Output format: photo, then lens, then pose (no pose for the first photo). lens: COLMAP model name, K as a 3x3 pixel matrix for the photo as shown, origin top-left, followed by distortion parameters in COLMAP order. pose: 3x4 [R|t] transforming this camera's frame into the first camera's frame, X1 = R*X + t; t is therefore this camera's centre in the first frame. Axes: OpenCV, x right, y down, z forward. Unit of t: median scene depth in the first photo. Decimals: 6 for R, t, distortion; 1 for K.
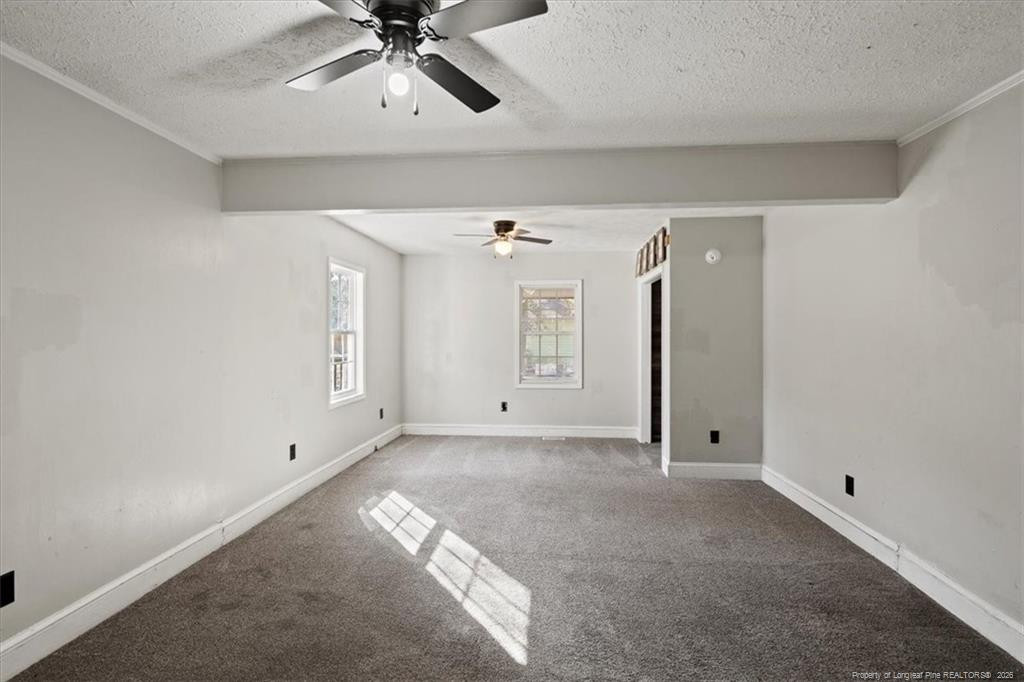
lens RADIAL K [[498.0, 0, 513.2], [0, 498.0, 339.9], [0, 0, 1]] dist [0.000616, -0.000506]
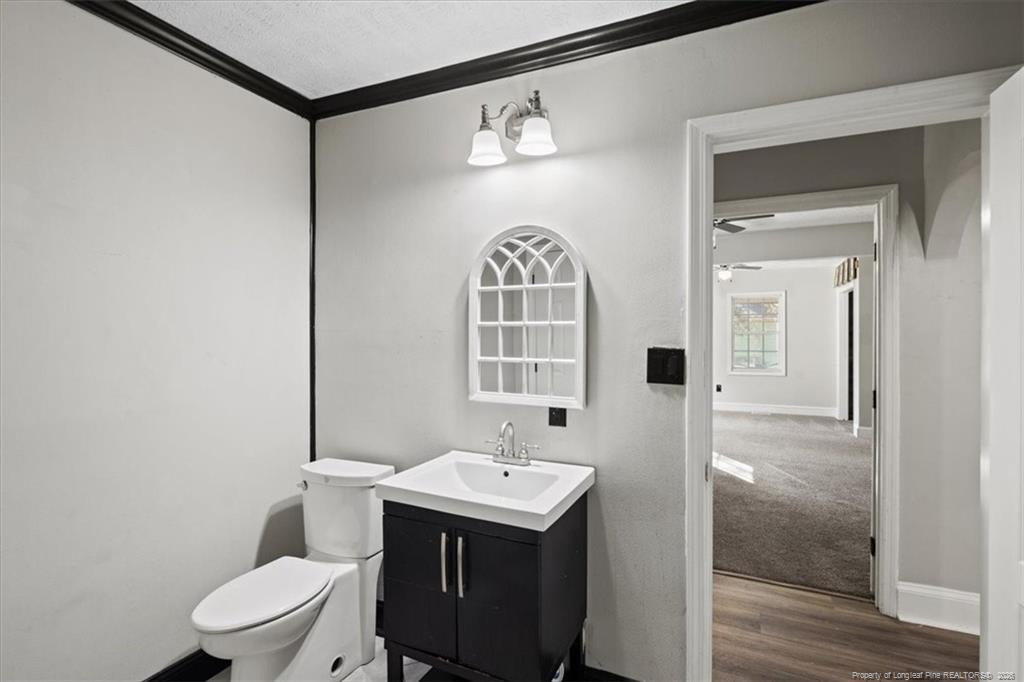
lens RADIAL K [[498.0, 0, 509.0], [0, 498.0, 339.8], [0, 0, 1]] dist [0.000616, -0.000506]
pose [[0.933808, -0.001731, -0.357771, -0.073349], [0.003236, 0.999988, 0.003609, -0.001358], [0.357761, -0.004528, 0.933802, -0.487446]]
